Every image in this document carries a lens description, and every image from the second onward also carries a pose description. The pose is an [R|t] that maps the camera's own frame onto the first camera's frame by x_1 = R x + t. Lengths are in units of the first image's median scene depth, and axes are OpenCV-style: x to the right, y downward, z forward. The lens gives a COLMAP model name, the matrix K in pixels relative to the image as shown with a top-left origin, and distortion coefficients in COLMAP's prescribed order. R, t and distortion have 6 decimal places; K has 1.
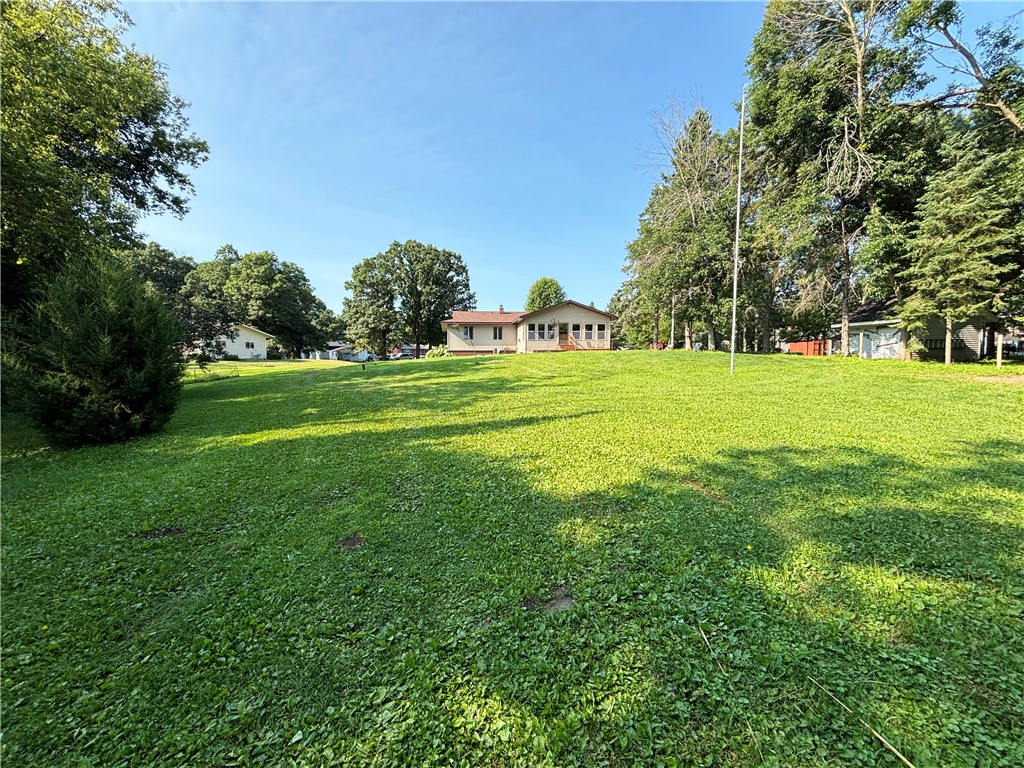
lens RADIAL K [[410.6, 0, 510.9], [0, 410.6, 384.4], [0, 0, 1]] dist [0.001493, 0.000016]
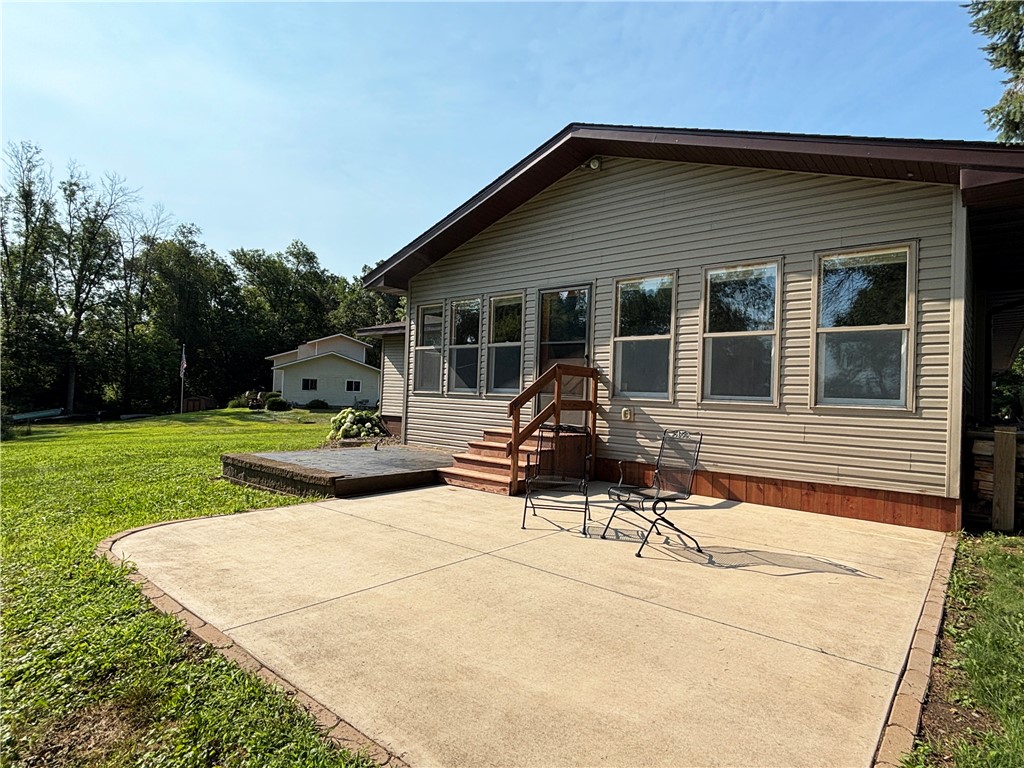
lens RADIAL K [[556.3, 0, 514.9], [0, 556.3, 386.2], [0, 0, 1]] dist [-0.002435, -0.000299]
pose [[0.671178, 0.016183, -0.741119, 0.268381], [-0.080151, 0.995485, -0.050849, -0.098609], [0.736950, 0.093530, 0.669445, 0.835498]]
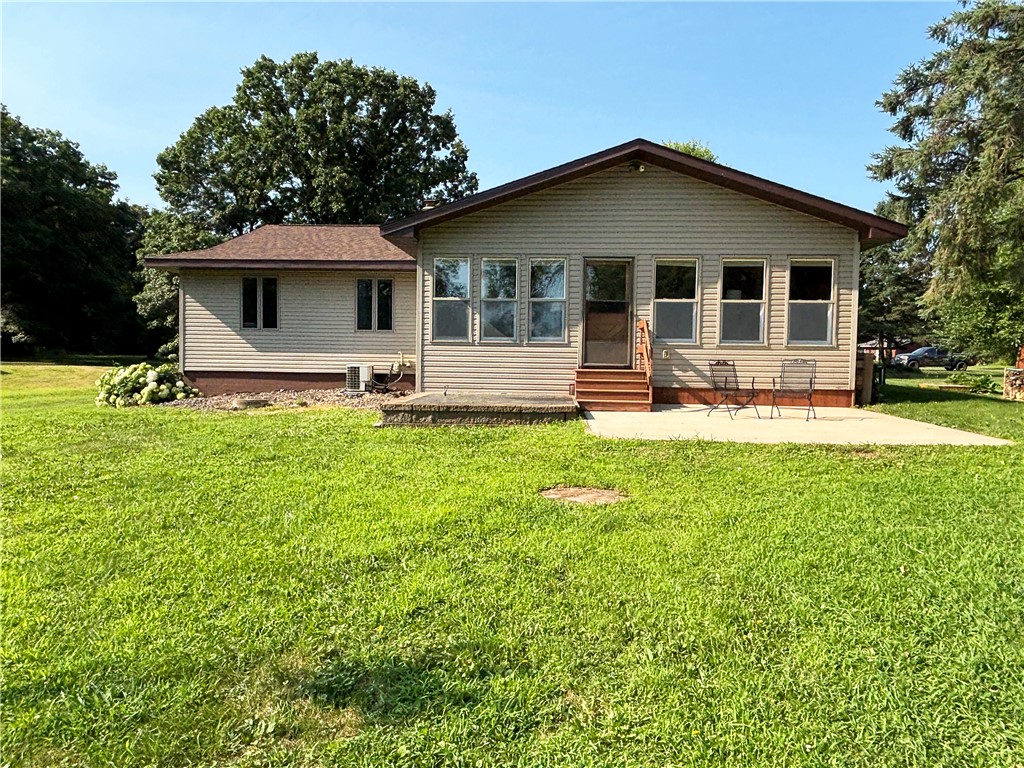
lens RADIAL K [[755.7, 0, 511.5], [0, 755.7, 382.5], [0, 0, 1]] dist [-0.005753, -0.000403]
pose [[0.979398, 0.026015, -0.200259, 0.154672], [-0.028325, 0.999561, -0.008677, -0.083058], [0.199945, 0.014170, 0.979705, 0.621496]]
